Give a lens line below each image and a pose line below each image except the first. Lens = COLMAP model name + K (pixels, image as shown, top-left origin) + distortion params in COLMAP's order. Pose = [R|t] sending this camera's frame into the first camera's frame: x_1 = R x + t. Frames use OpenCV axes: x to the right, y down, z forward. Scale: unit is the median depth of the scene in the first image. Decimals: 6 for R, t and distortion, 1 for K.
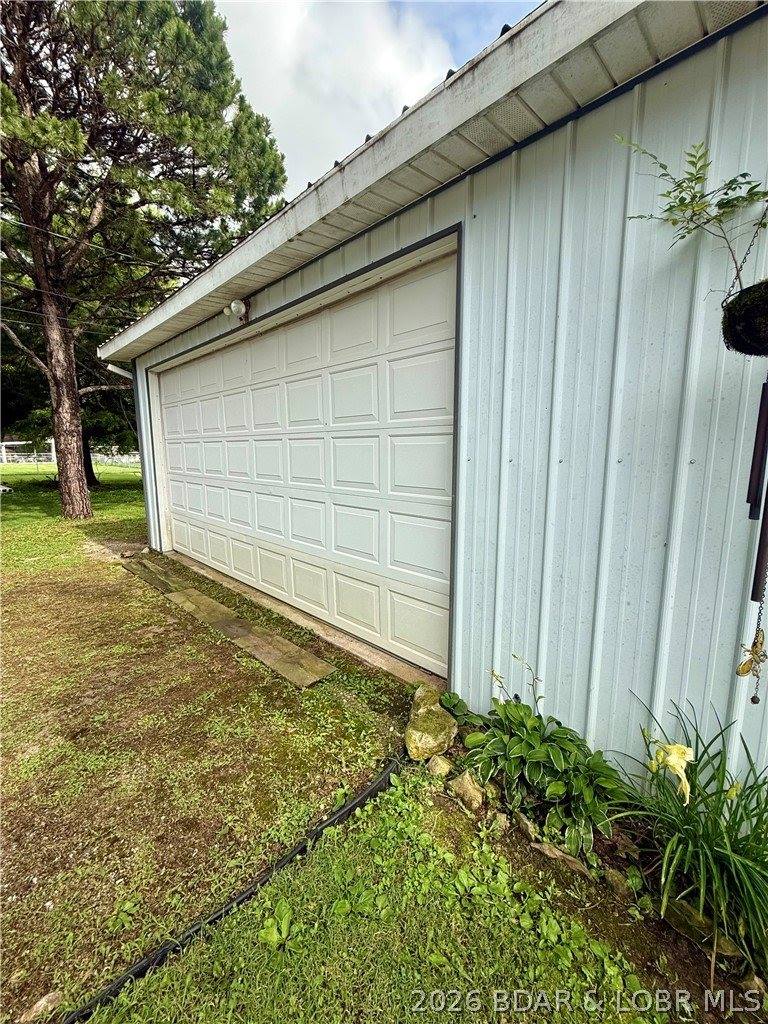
lens RADIAL K [[408.5, 0, 382.6], [0, 408.5, 509.2], [0, 0, 1]] dist [-0.000286, -0.000057]
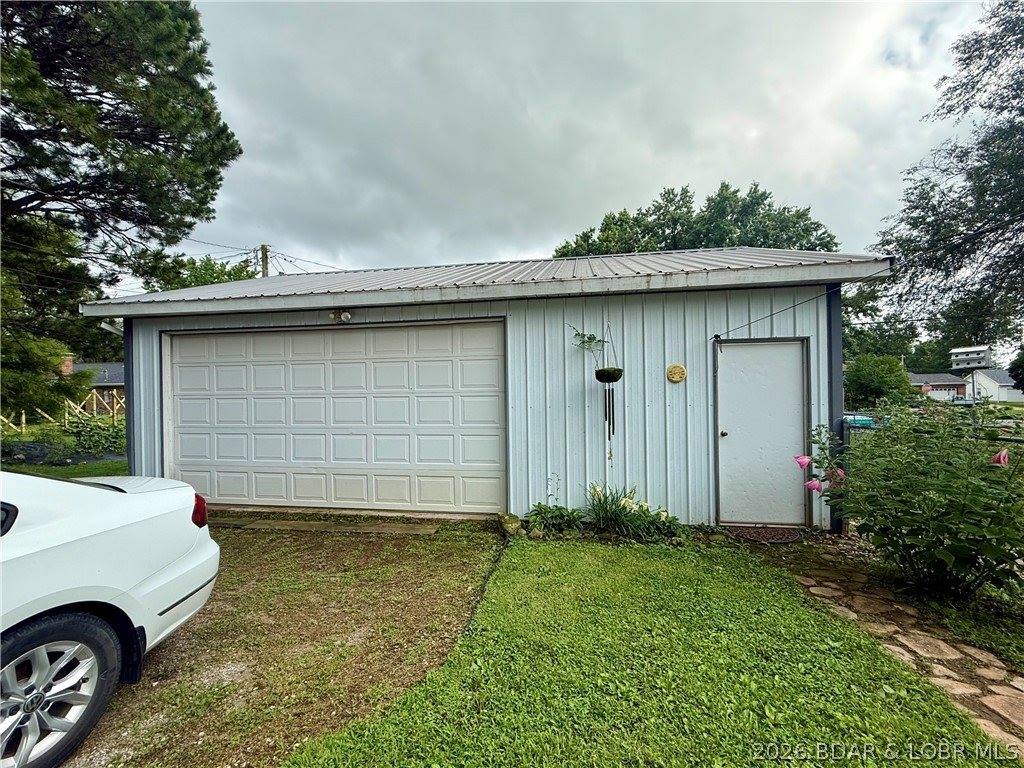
lens RADIAL K [[433.3, 0, 510.9], [0, 433.3, 388.5], [0, 0, 1]] dist [-0.003114, -0.000193]
pose [[0.819242, -0.020699, 0.573074, -0.958572], [0.097452, 0.989837, -0.103561, 0.024915], [-0.565107, 0.140689, 0.812933, -0.826453]]
